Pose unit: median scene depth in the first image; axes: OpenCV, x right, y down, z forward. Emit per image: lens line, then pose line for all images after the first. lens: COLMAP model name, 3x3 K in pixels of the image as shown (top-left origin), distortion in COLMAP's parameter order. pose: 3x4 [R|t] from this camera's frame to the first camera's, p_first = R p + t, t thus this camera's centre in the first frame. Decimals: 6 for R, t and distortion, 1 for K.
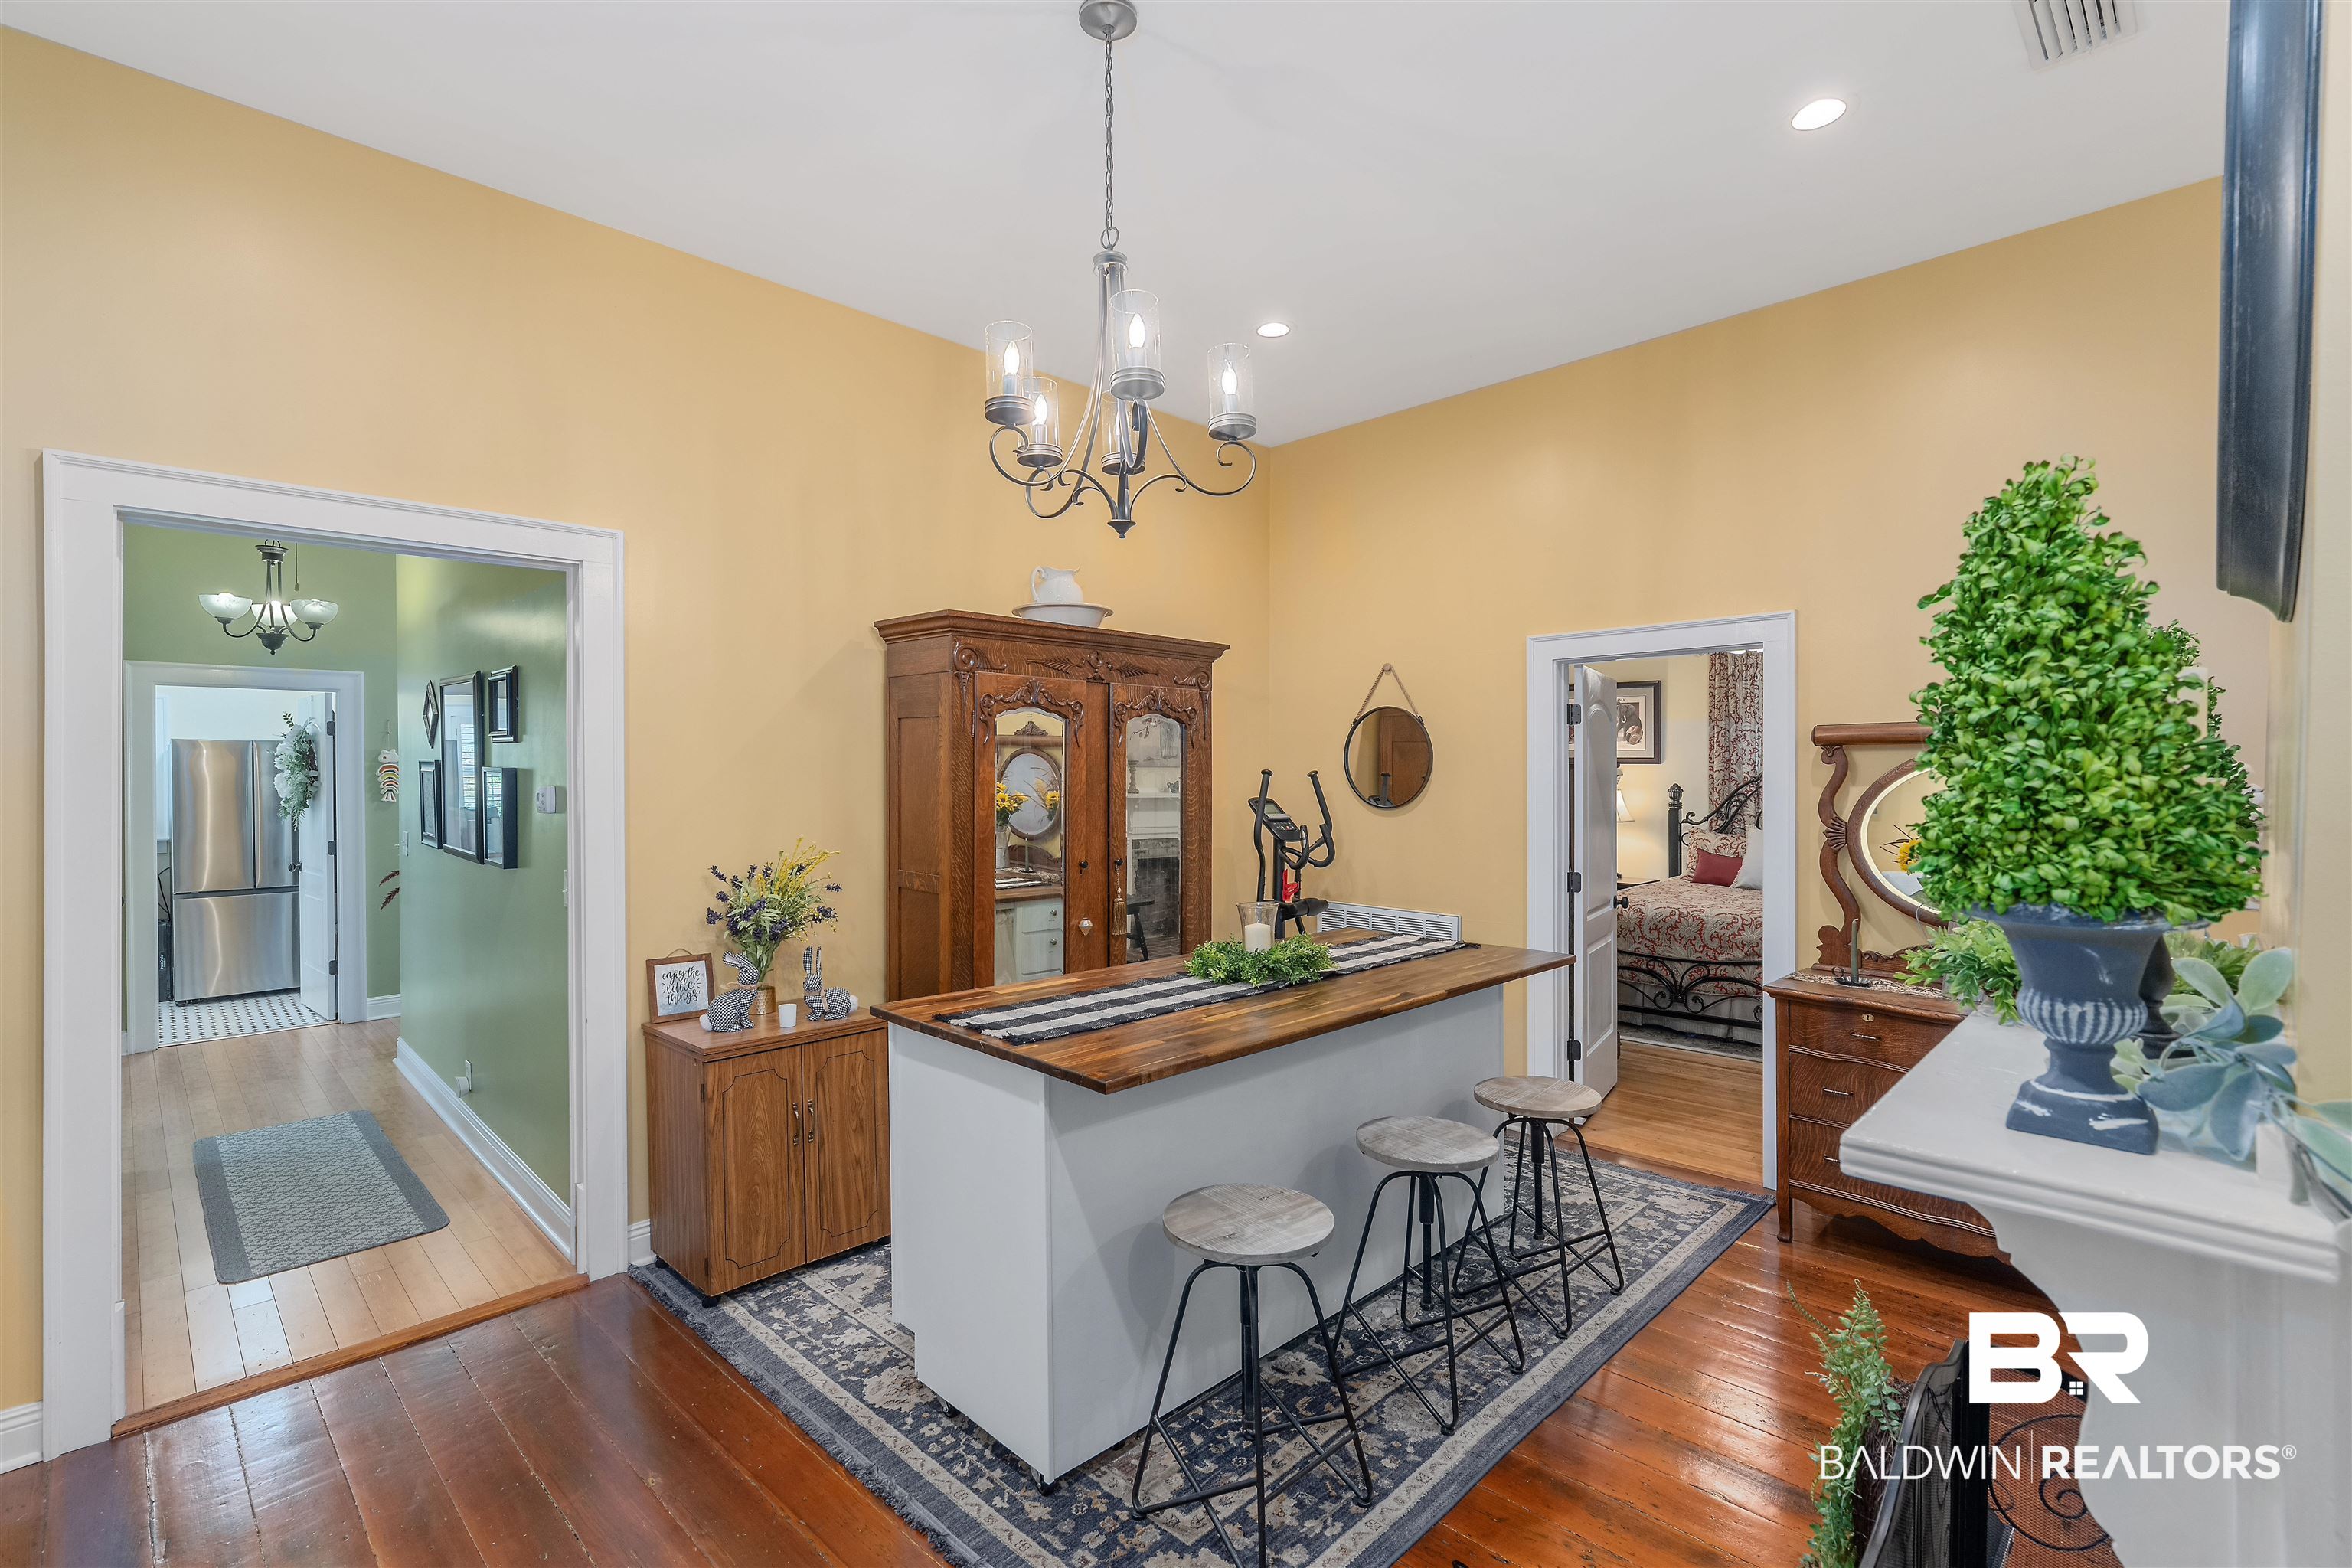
lens RADIAL K [[1077.8, 0, 1177.0], [0, 1077.8, 771.3], [0, 0, 1]] dist [-0.008181, 0.001232]
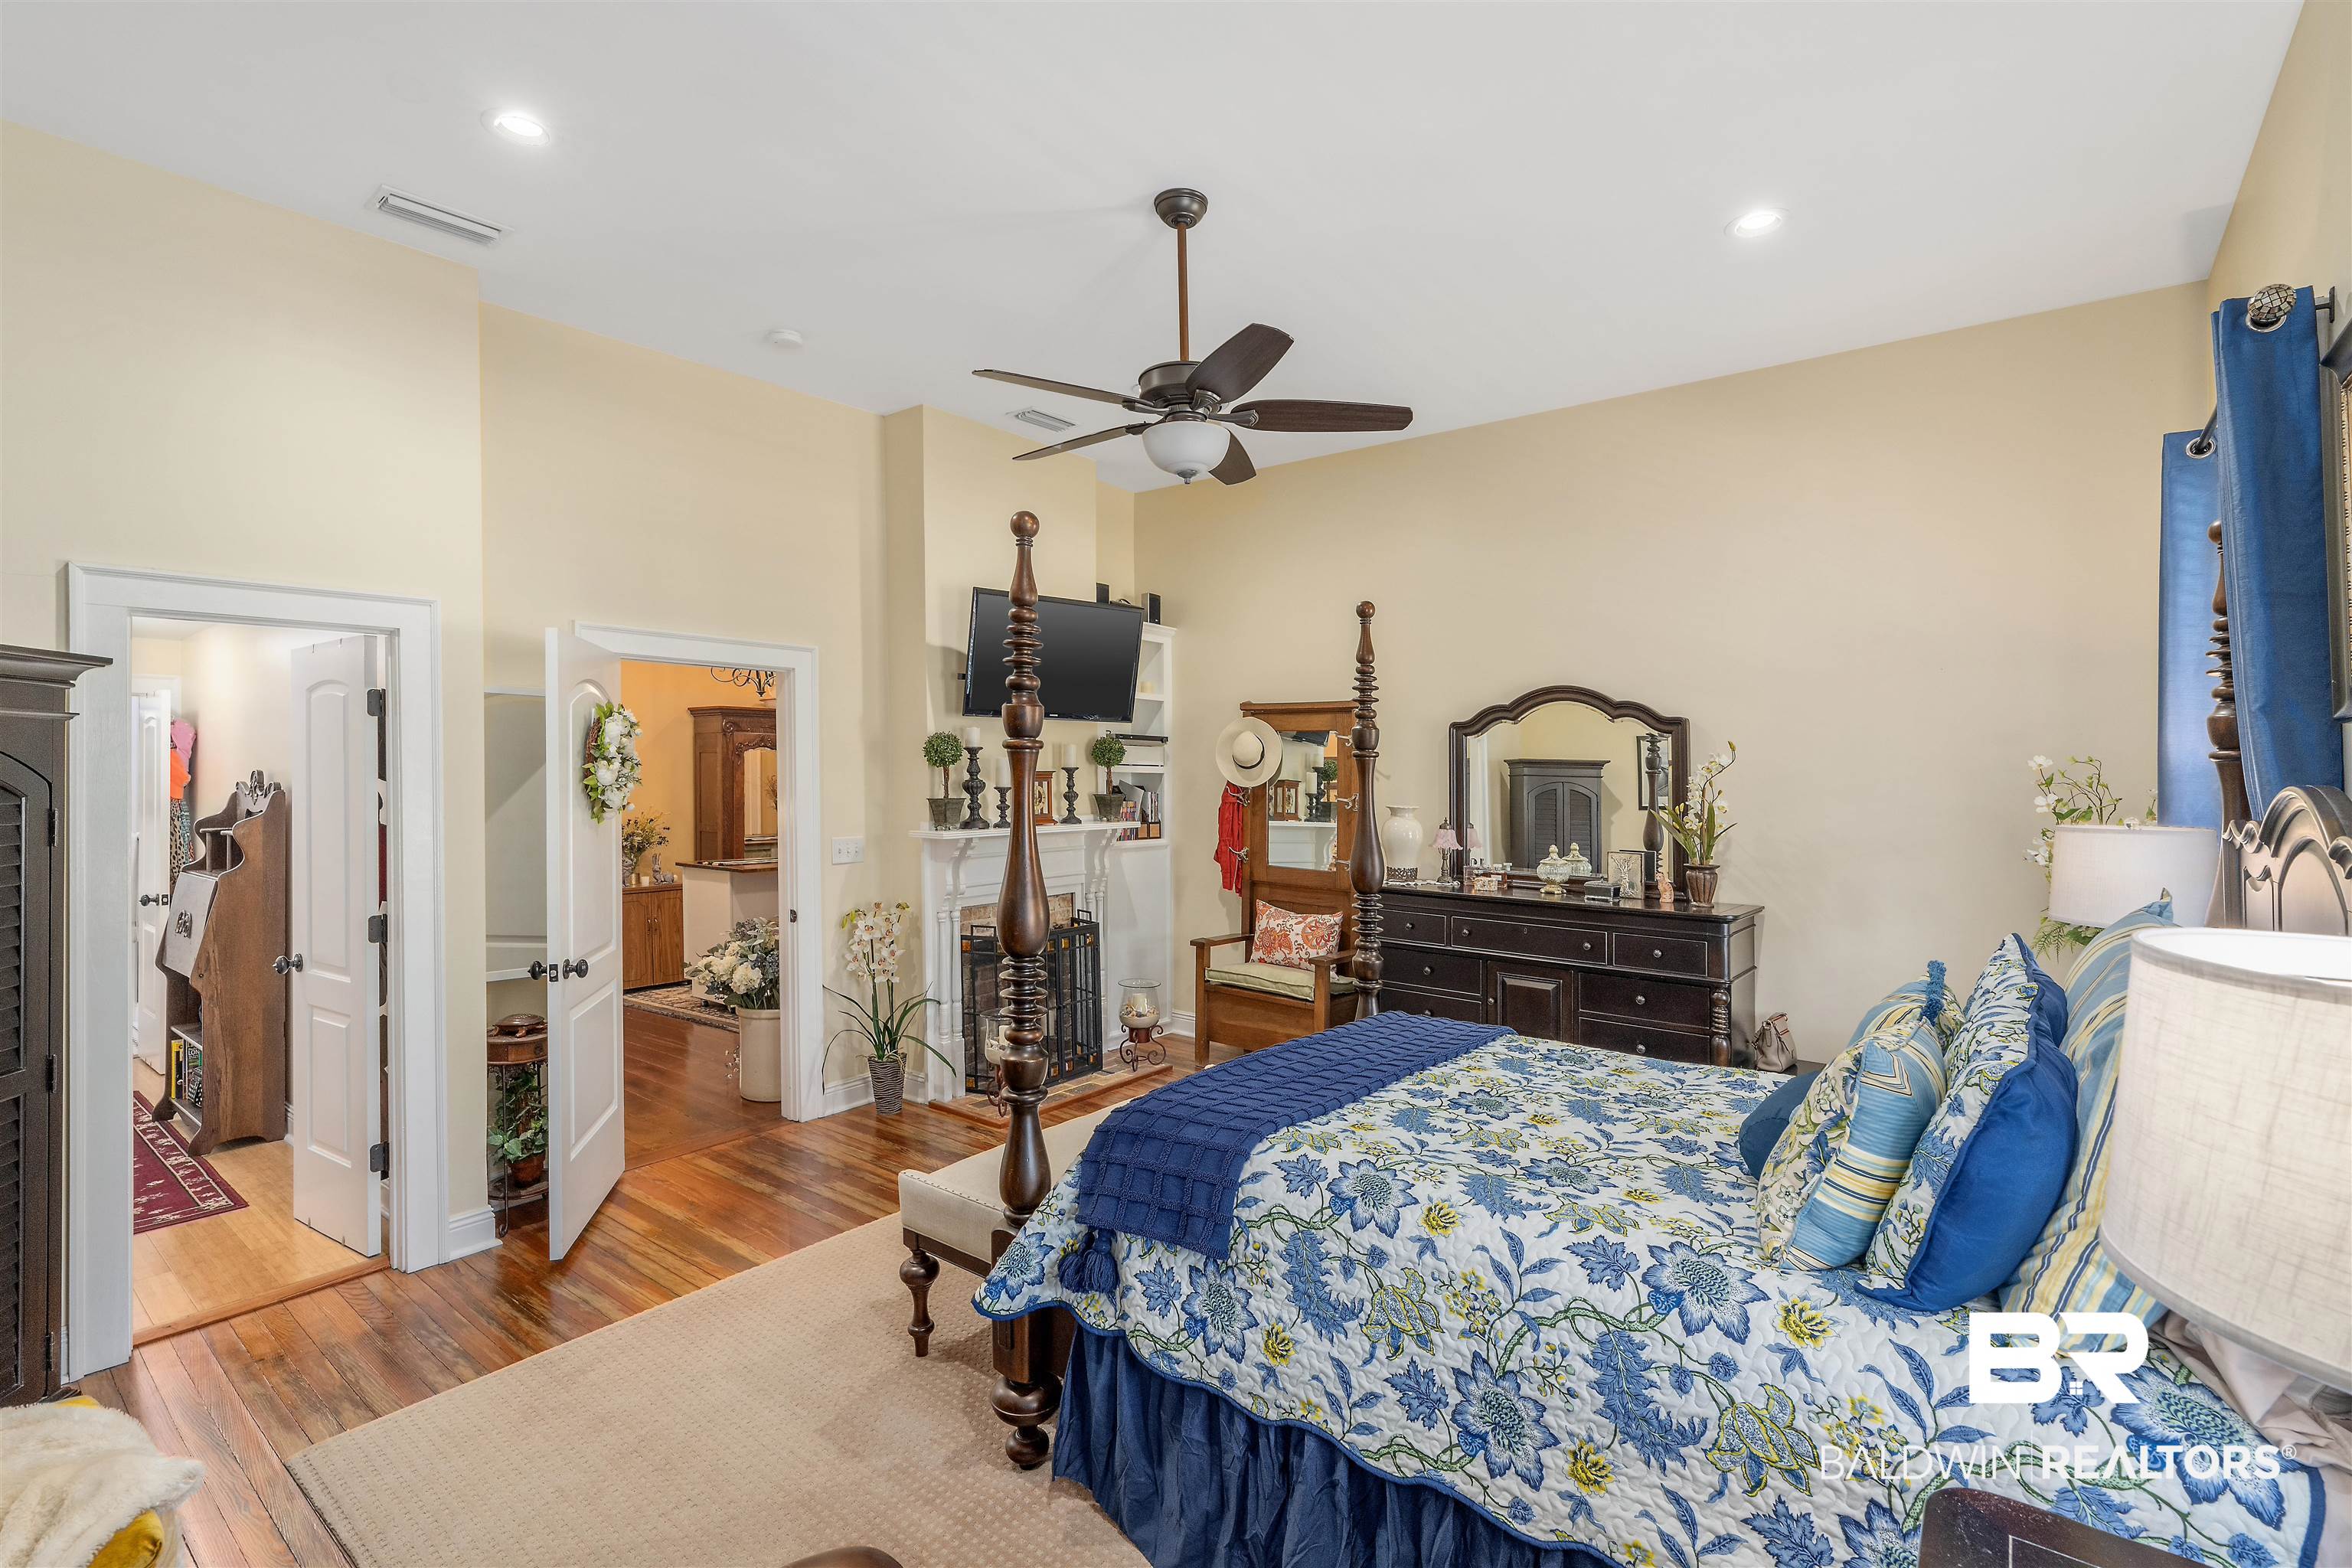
lens RADIAL K [[1077.8, 0, 1172.9], [0, 1077.8, 777.1], [0, 0, 1]] dist [-0.008181, 0.001232]
pose [[0.994887, -0.002379, 0.100966, 0.186891], [0.002708, 0.999991, -0.003120, 0.003574], [-0.100958, 0.003377, 0.994885, -0.496194]]
